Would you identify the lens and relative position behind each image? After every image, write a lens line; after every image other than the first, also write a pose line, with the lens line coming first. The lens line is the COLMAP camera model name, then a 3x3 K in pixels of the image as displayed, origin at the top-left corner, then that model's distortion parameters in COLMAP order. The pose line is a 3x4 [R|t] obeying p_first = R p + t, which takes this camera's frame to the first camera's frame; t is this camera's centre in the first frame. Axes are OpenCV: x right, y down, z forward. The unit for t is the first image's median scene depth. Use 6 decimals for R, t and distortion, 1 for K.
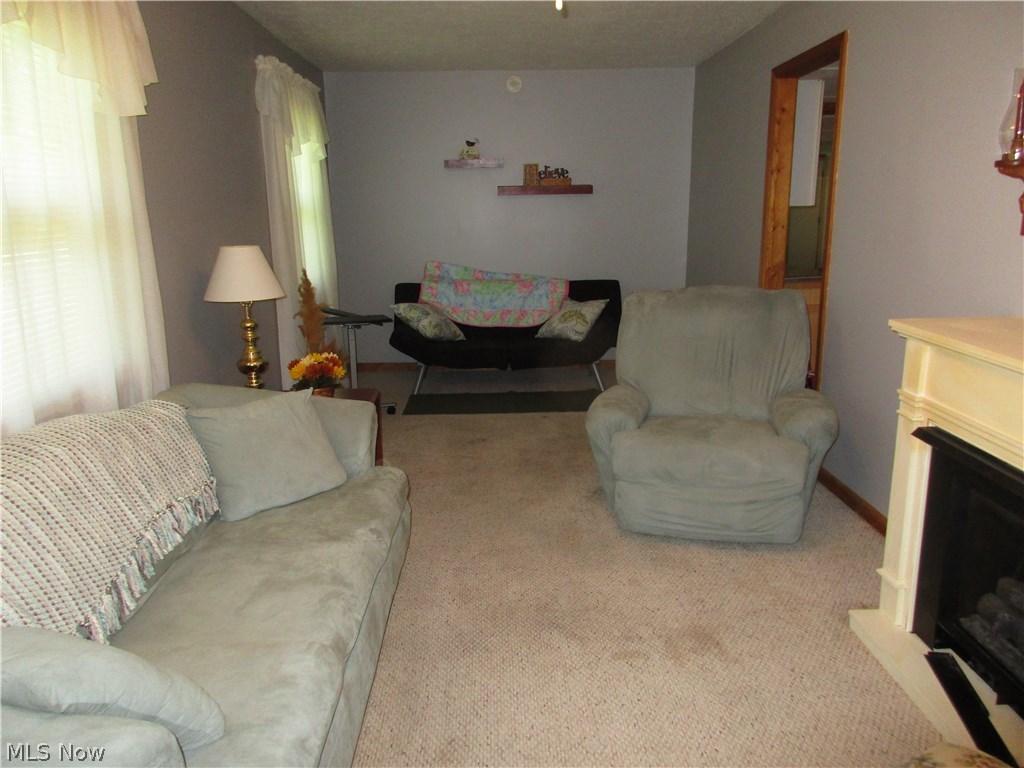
lens RADIAL K [[755.5, 0, 515.0], [0, 755.5, 383.3], [0, 0, 1]] dist [-0.011368, -0.002014]
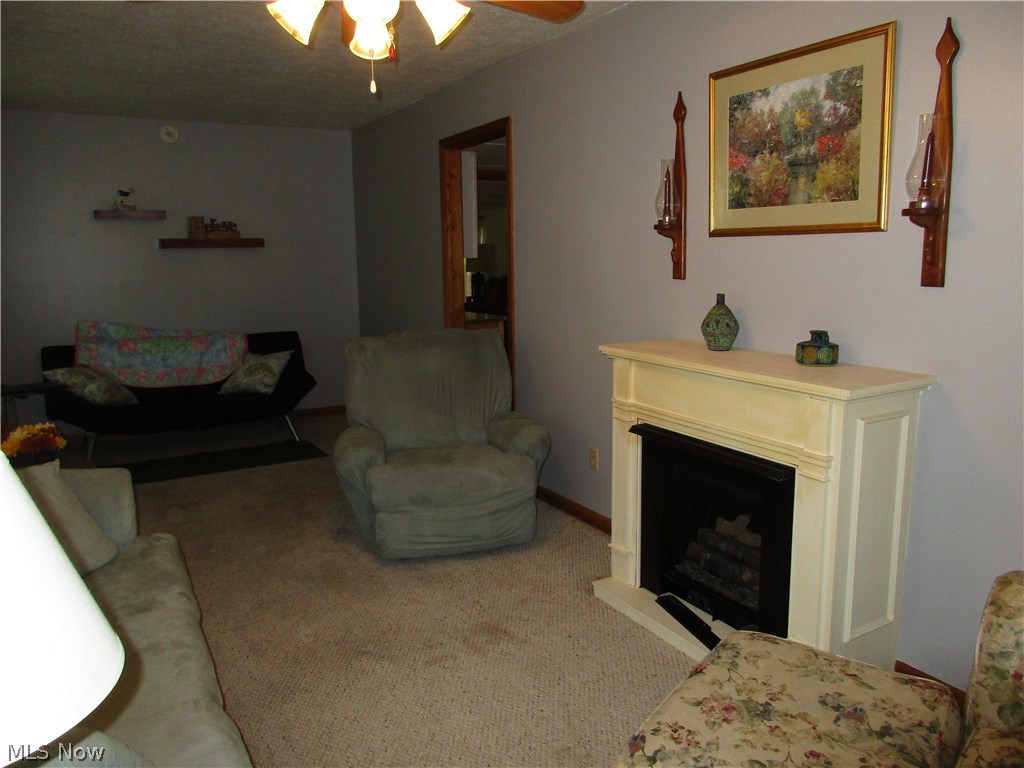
lens RADIAL K [[755.5, 0, 515.0], [0, 755.5, 383.3], [0, 0, 1]] dist [-0.011368, -0.002014]
pose [[0.878992, -0.080367, 0.470015, -0.168945], [0.111592, 0.992992, -0.038902, 0.009512], [-0.463594, 0.086645, 0.881801, -0.044225]]
